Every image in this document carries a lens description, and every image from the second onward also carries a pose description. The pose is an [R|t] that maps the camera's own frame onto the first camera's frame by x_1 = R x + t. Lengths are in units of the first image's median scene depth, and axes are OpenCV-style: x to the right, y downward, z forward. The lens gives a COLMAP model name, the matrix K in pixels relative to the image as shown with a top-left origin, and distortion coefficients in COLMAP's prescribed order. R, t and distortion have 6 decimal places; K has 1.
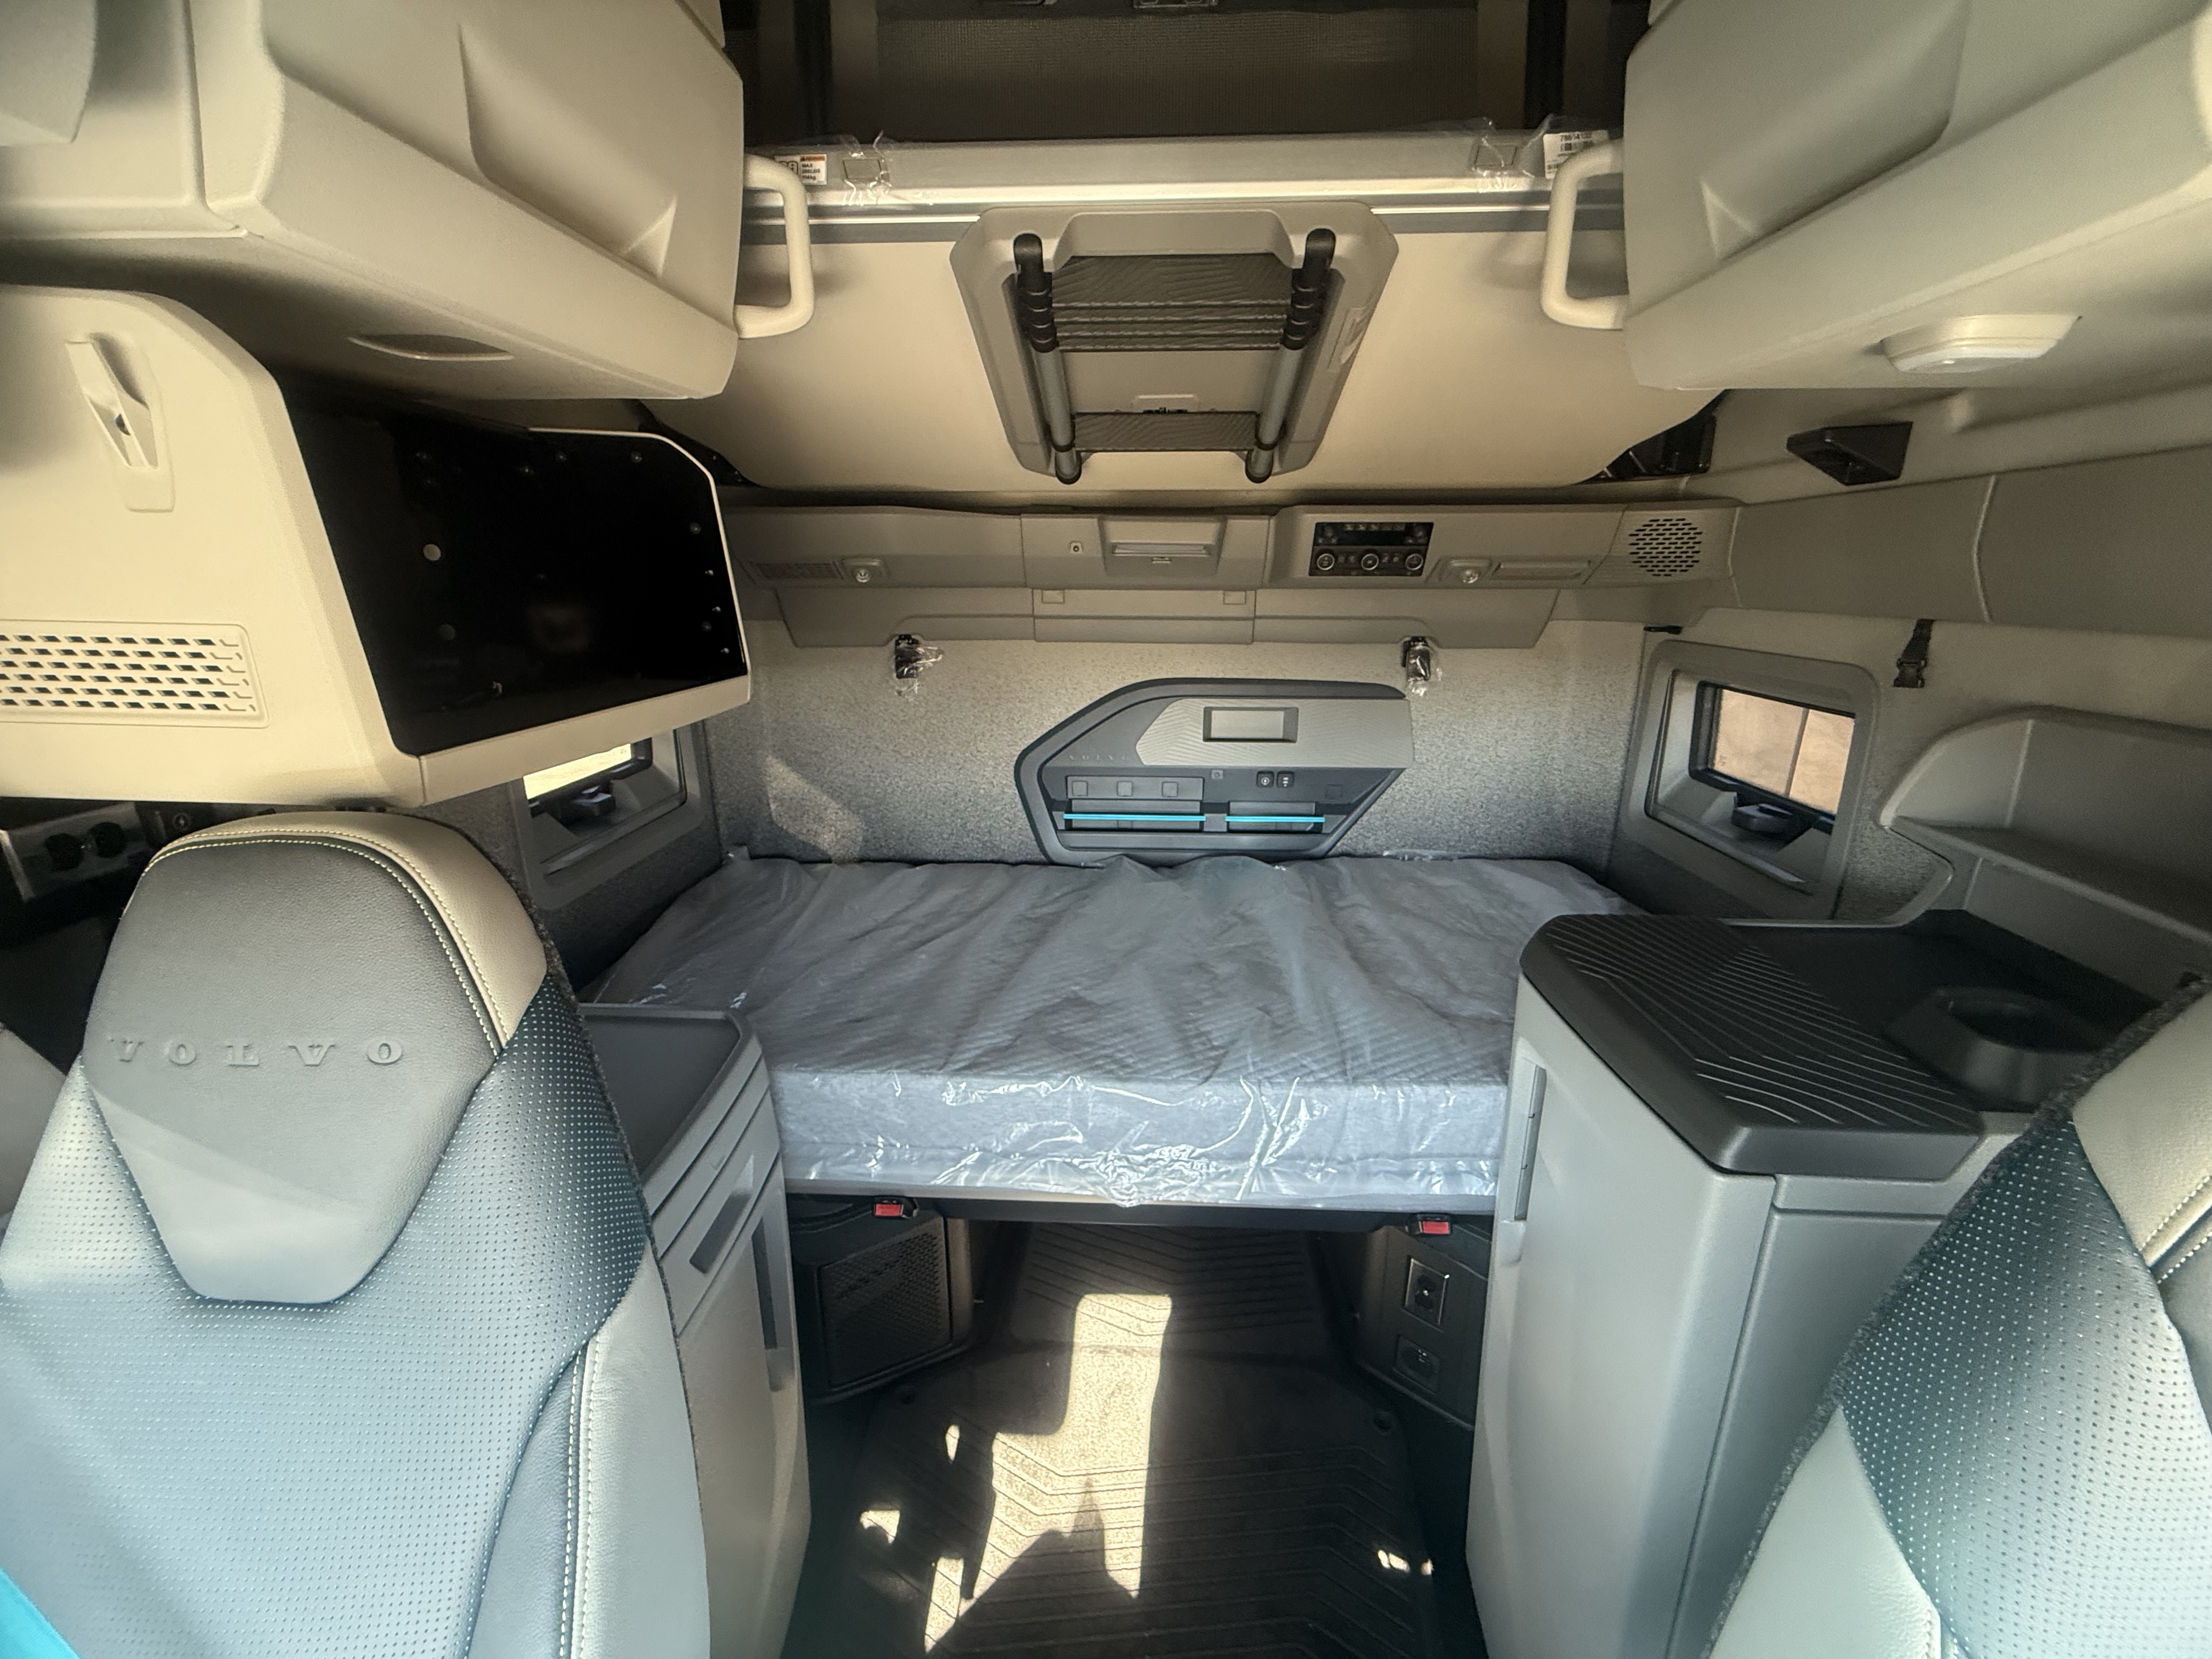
lens RADIAL K [[890.3, 0, 1074.1], [0, 890.3, 802.1], [0, 0, 1]] dist [-0.002058, 0.001065]
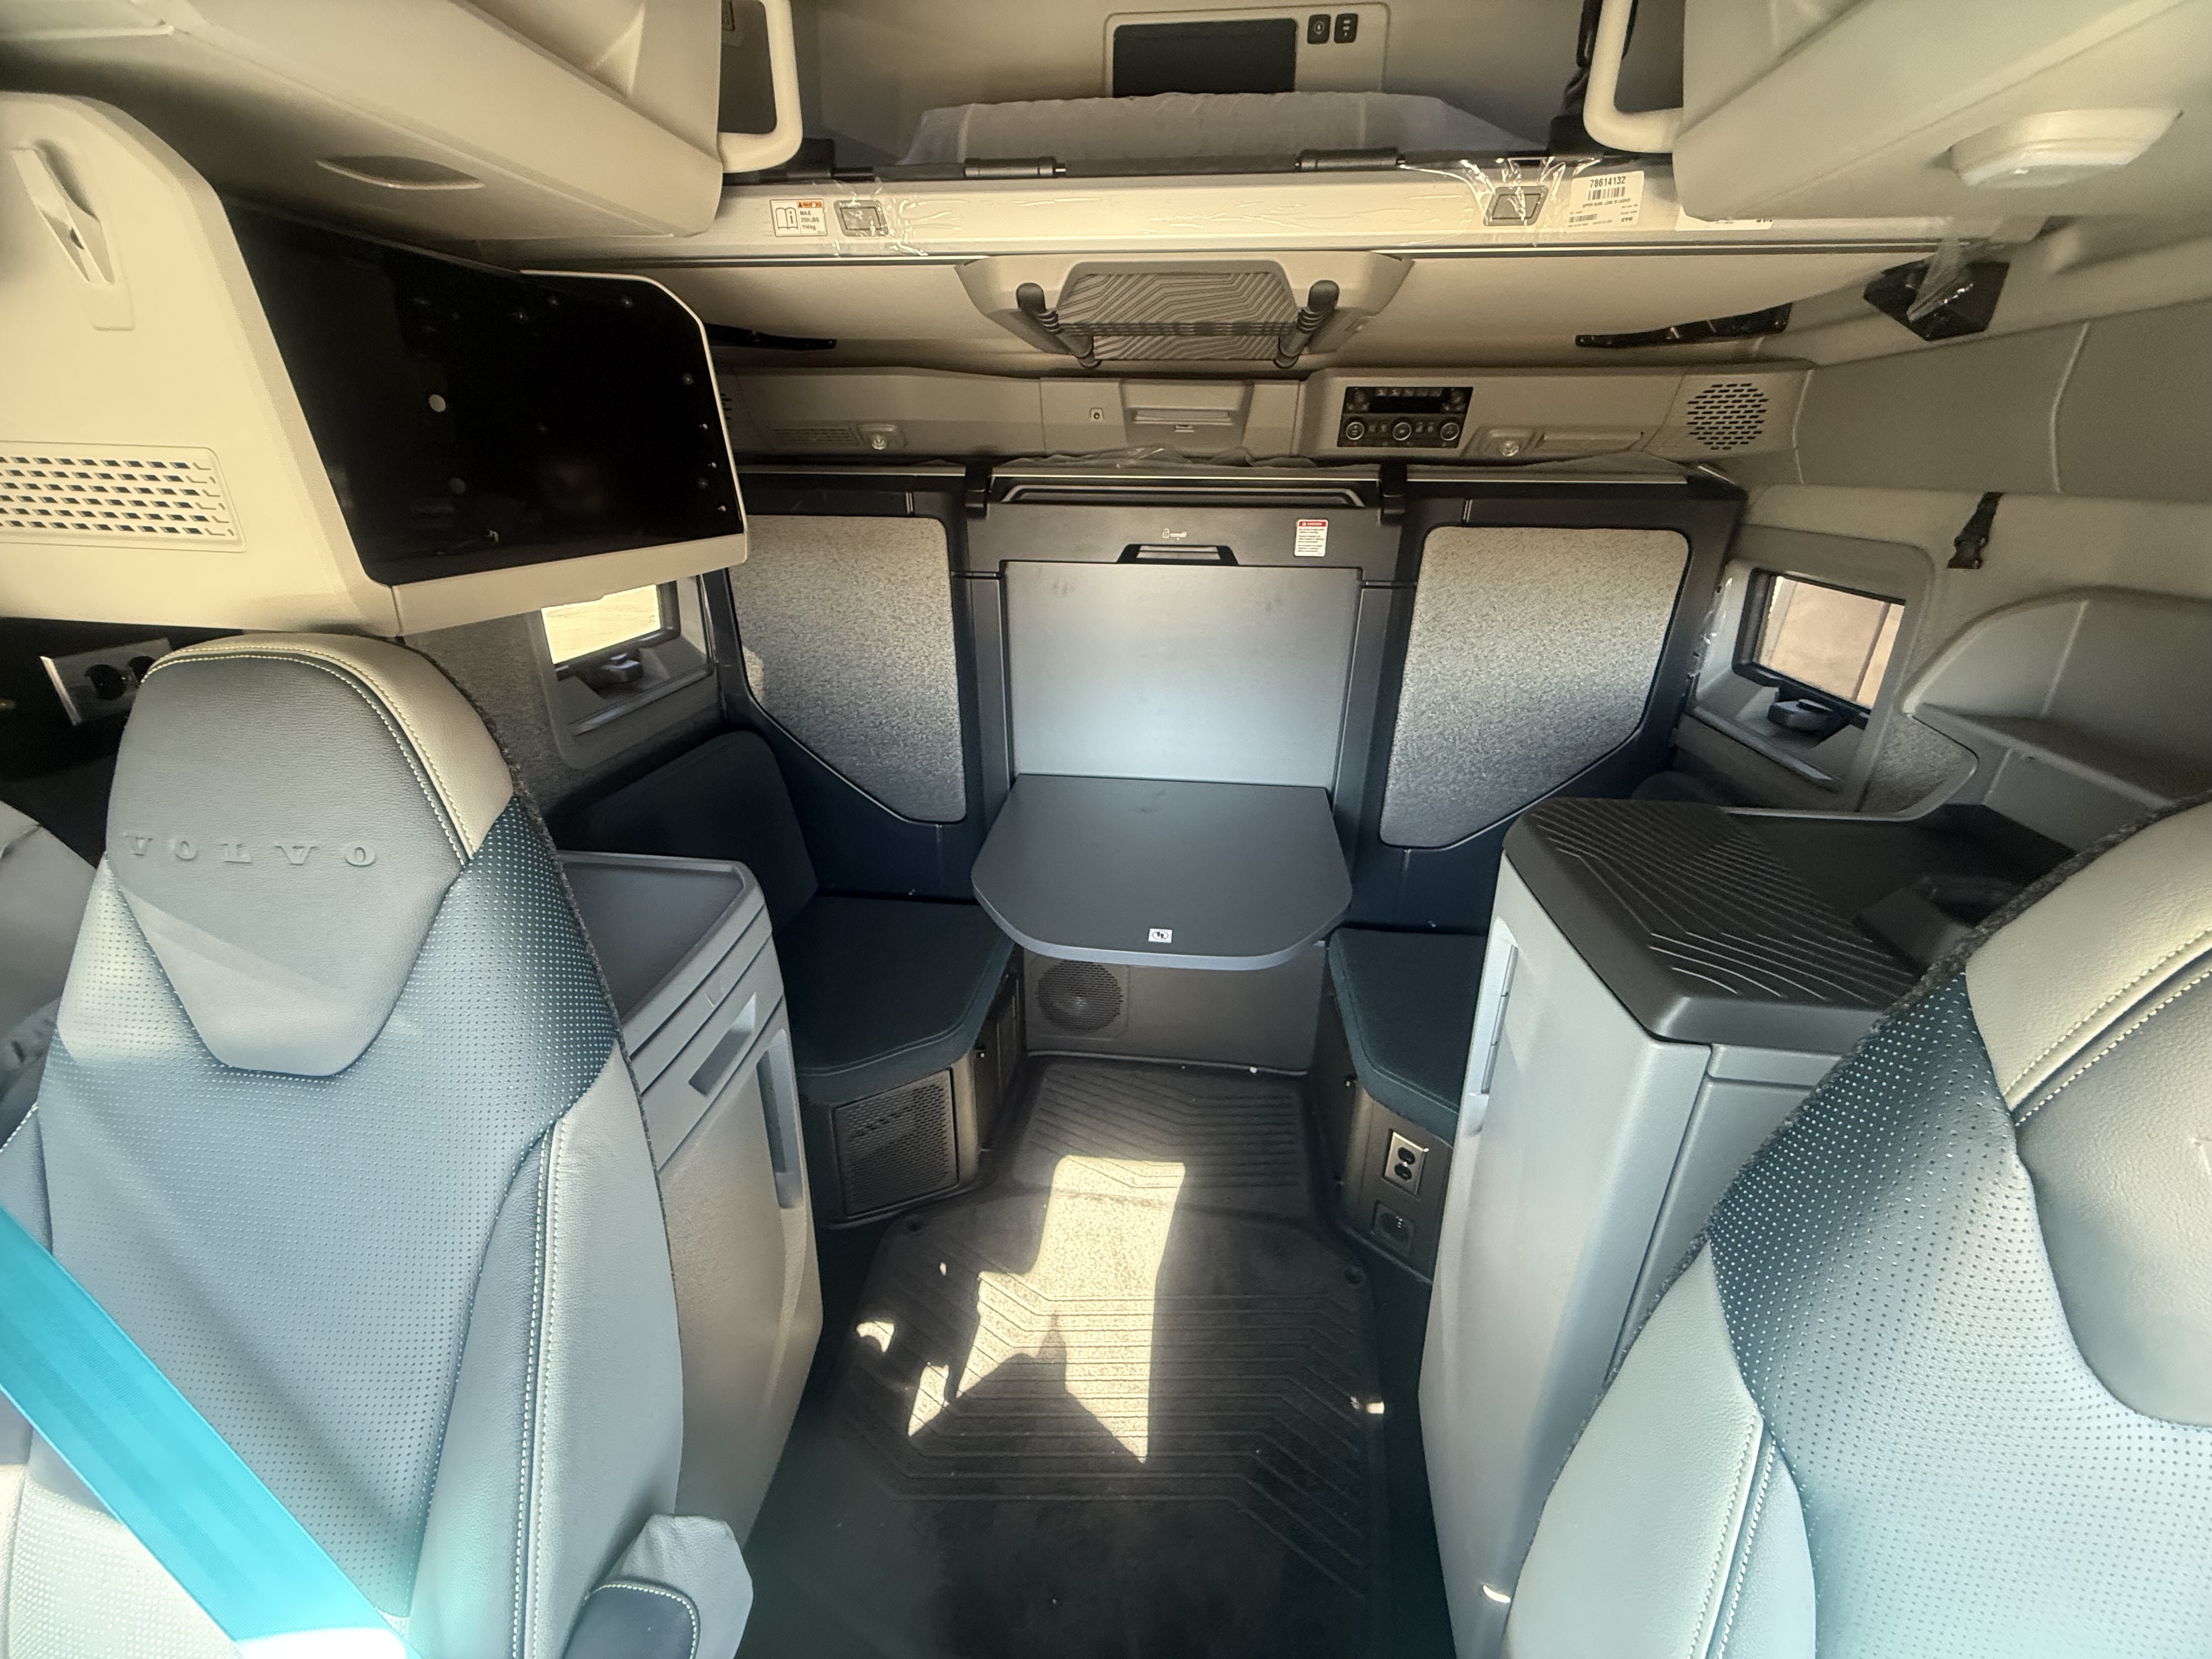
lens RADIAL K [[890.3, 0, 1111.8], [0, 890.3, 823.2], [0, 0, 1]] dist [-0.002058, 0.001065]
pose [[0.997638, 0.034790, -0.059224, 0.147449], [-0.027742, 0.992872, 0.115916, 0.067257], [0.062834, -0.113999, 0.991492, -0.008566]]
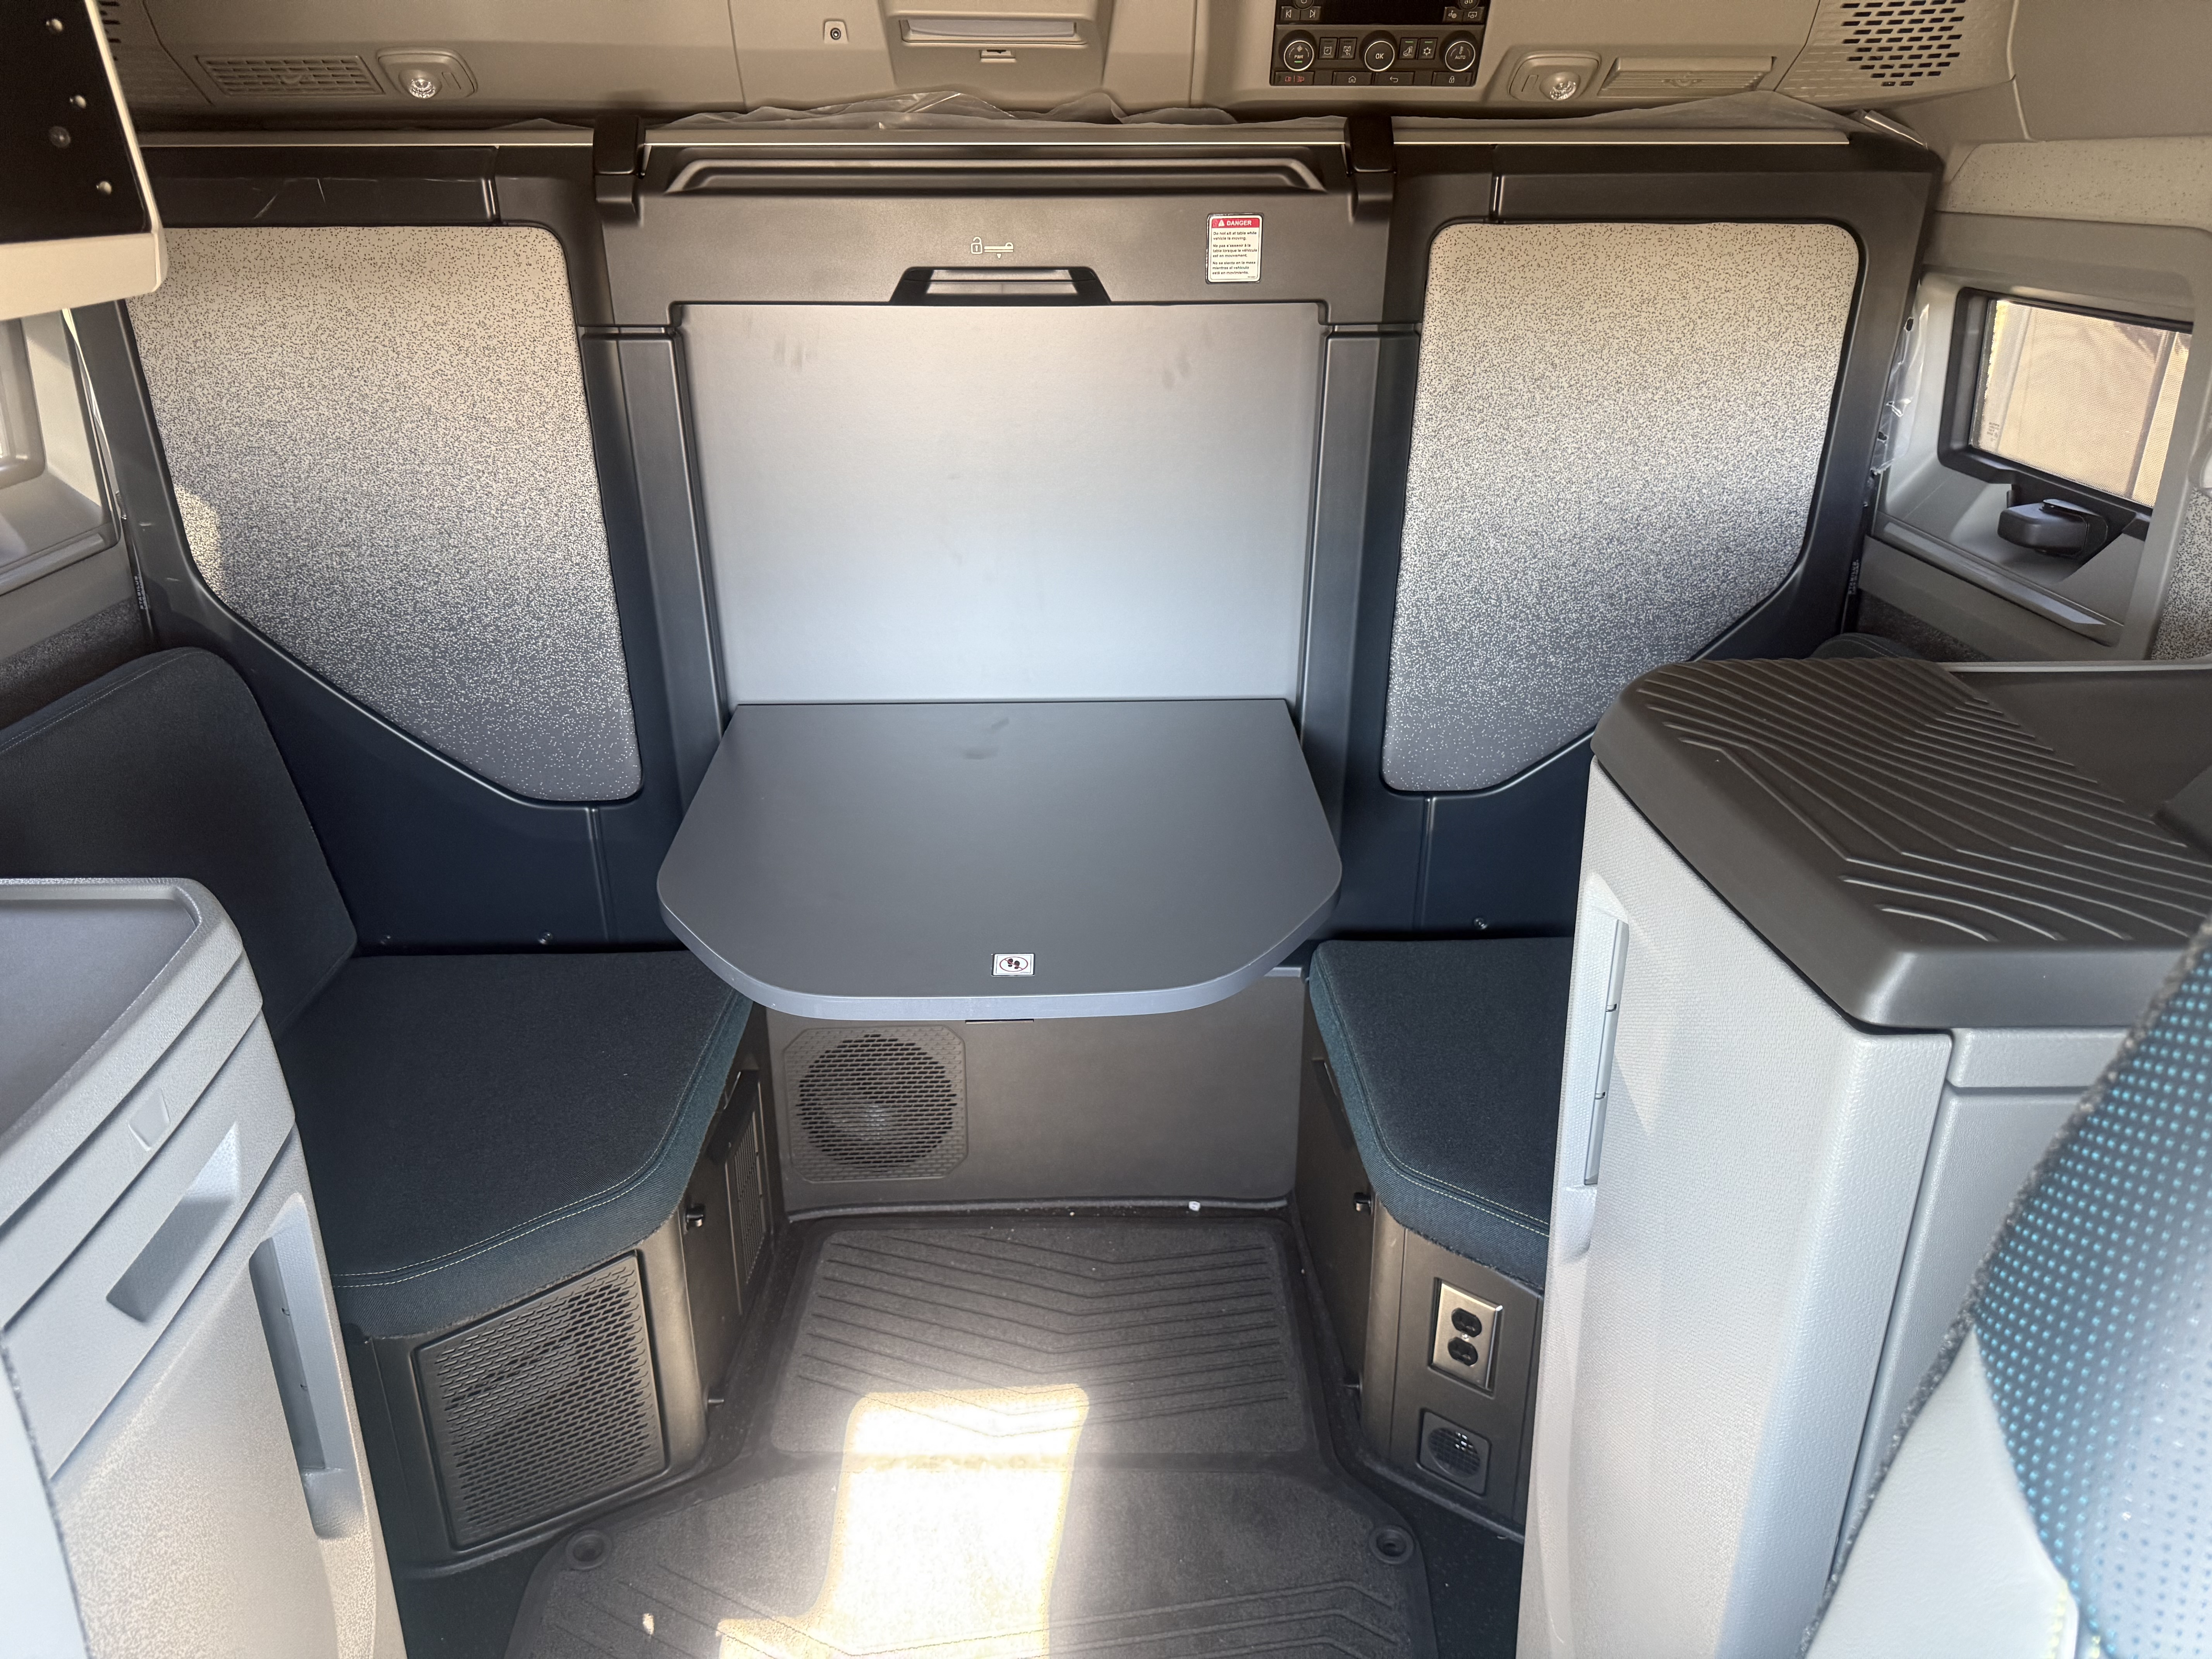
lens RADIAL K [[1570.3, 0, 1130.6], [0, 1570.3, 861.6], [0, 0, 1]] dist [0.015249, -0.027278]
pose [[0.996996, -0.029581, 0.071589, 0.154145], [0.021034, 0.992871, 0.117320, 0.156909], [-0.074549, -0.115461, 0.990511, 0.014457]]
